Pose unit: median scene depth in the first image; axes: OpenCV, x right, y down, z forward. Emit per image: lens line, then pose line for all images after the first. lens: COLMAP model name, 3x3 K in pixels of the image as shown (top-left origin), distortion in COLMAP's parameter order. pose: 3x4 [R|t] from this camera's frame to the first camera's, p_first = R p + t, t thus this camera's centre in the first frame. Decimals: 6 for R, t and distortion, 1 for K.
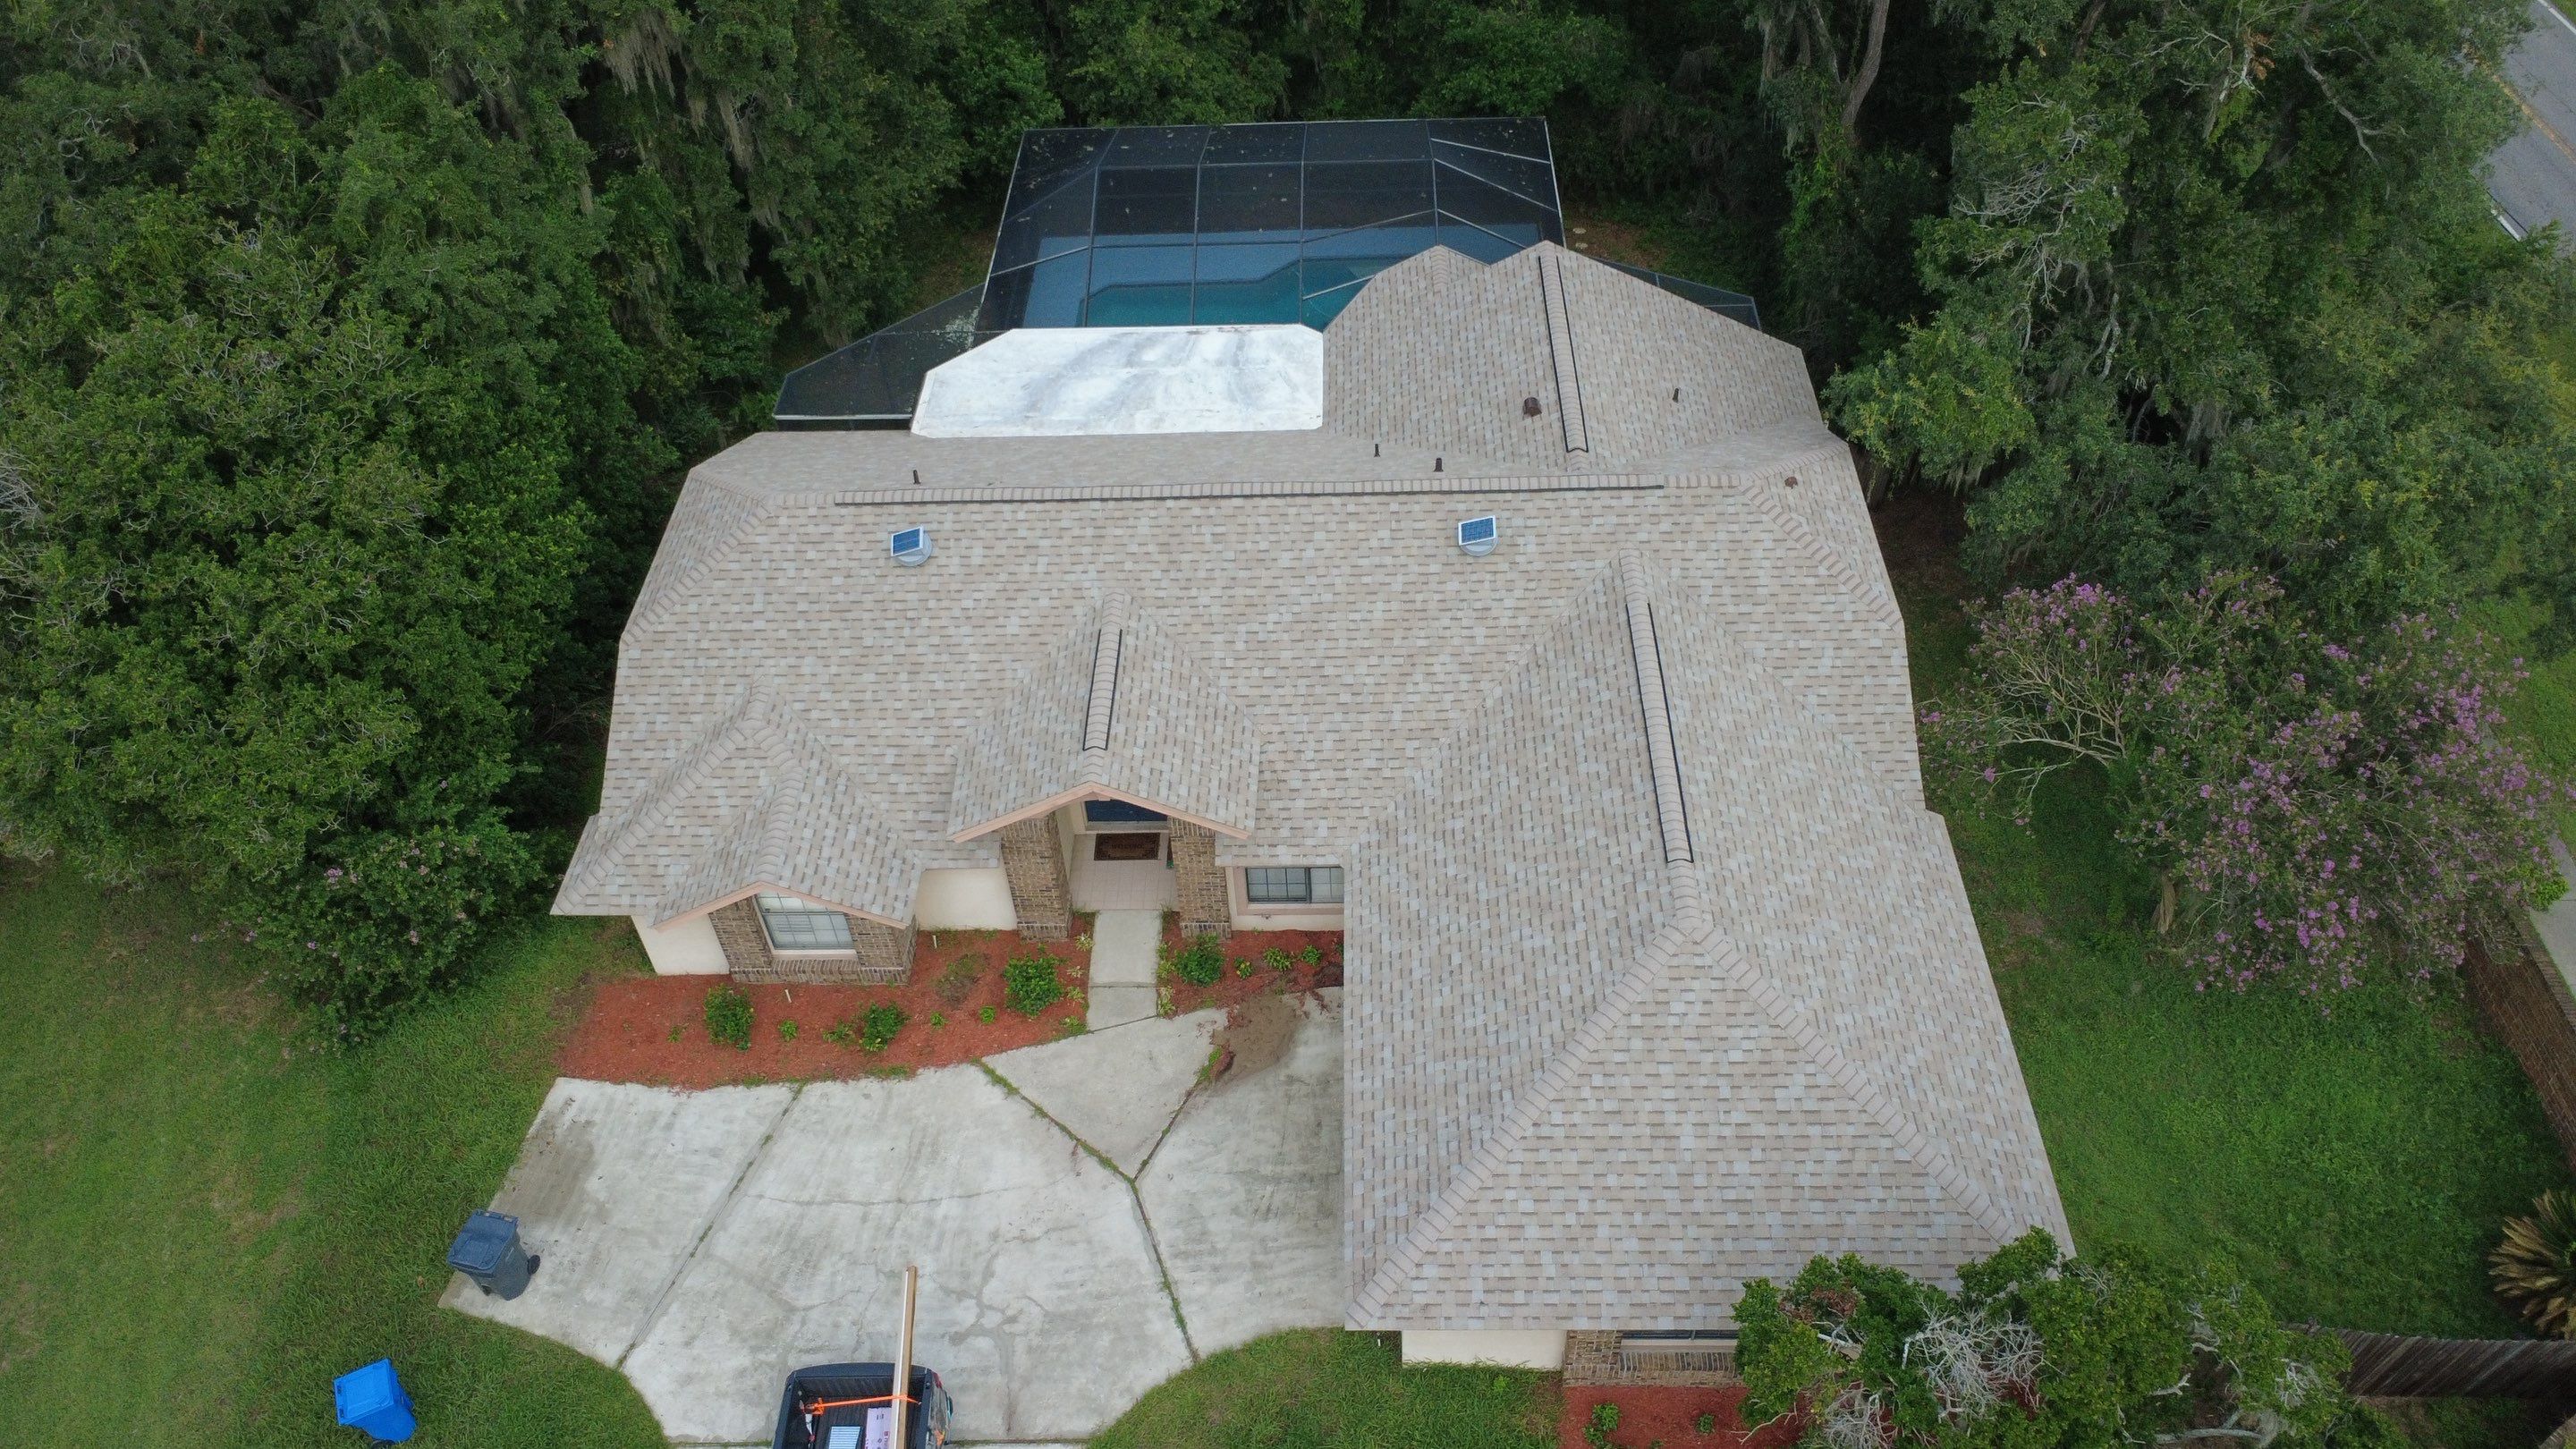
lens RADIAL K [[1874.1, 0, 1283.5], [0, 1874.1, 723.6], [0, 0, 1]] dist [-0.002883, 0.002473]
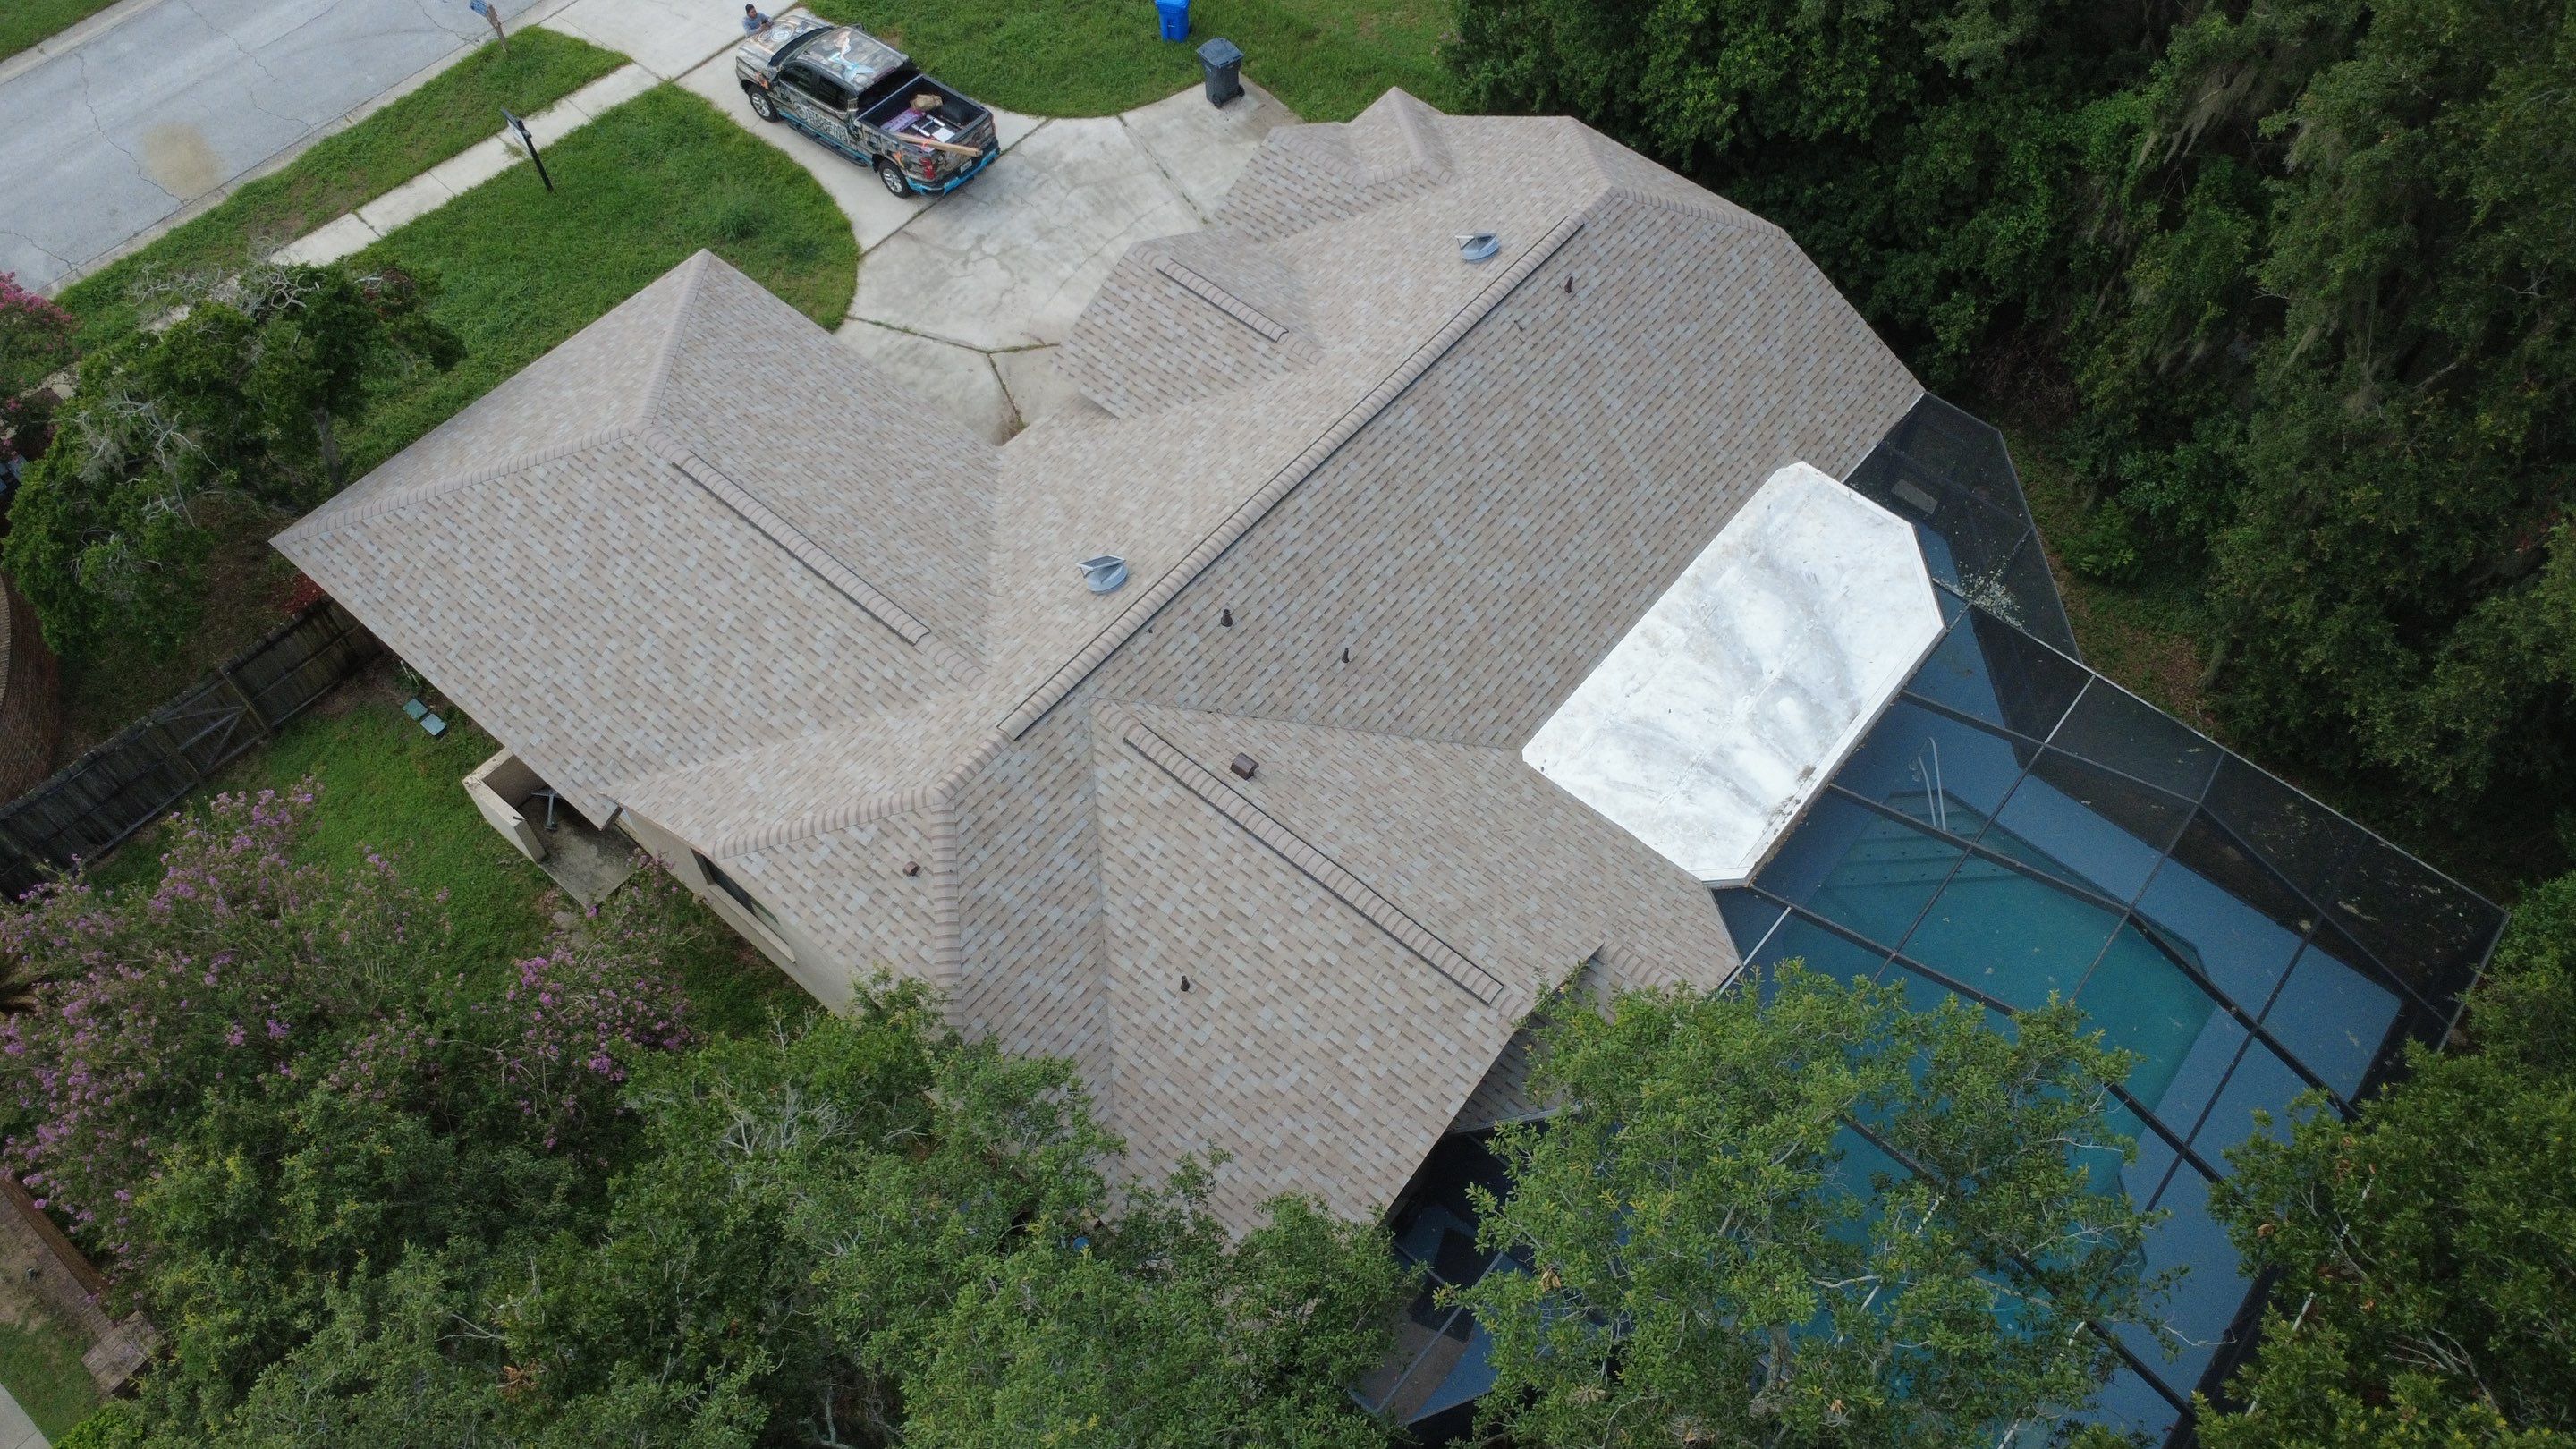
lens RADIAL K [[1874.1, 0, 1285.4], [0, 1874.1, 717.8], [0, 0, 1]] dist [-0.002883, 0.002473]
pose [[-0.622703, 0.664564, -0.413032, 0.480880], [-0.548296, 0.005985, 0.836263, -0.926873], [0.558222, 0.747207, 0.360651, 0.789602]]
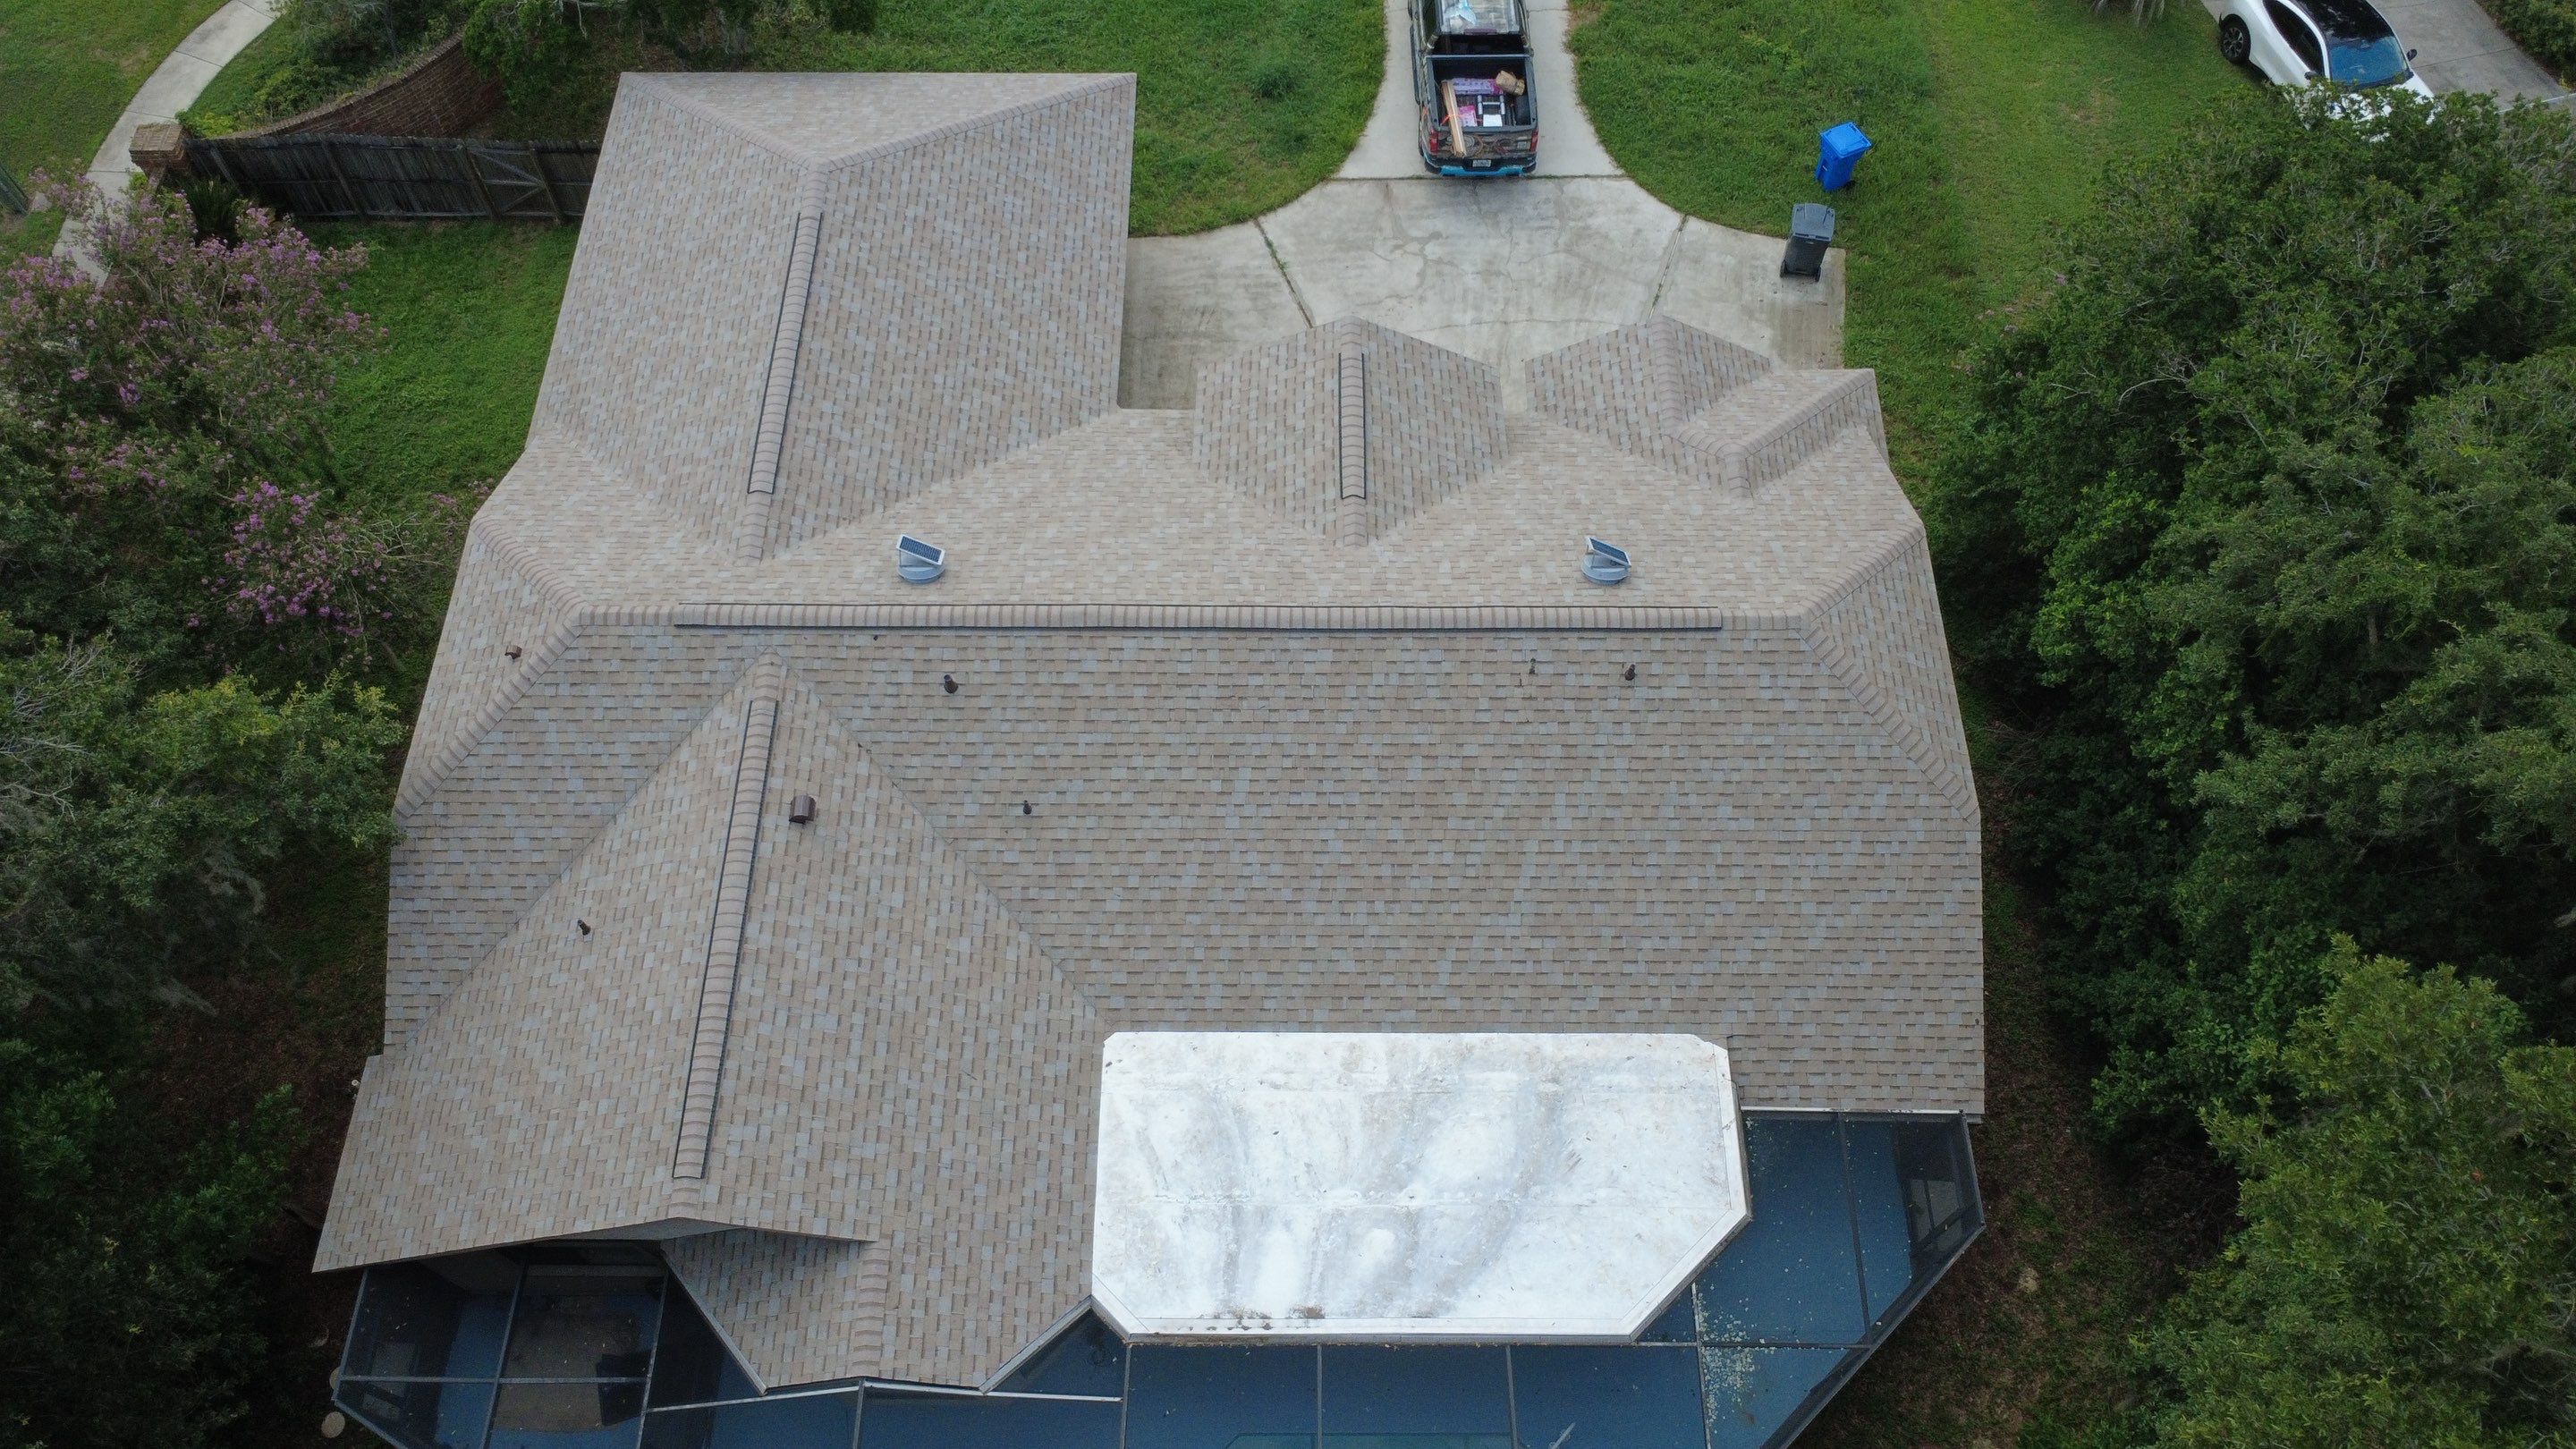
lens RADIAL K [[1874.1, 0, 1283.5], [0, 1874.1, 722.5], [0, 0, 1]] dist [-0.002883, 0.002473]
pose [[-0.998993, 0.035419, 0.027539, -0.080208], [0.017173, -0.265198, 0.964041, -0.941511], [0.041448, 0.963543, 0.264323, 0.872467]]
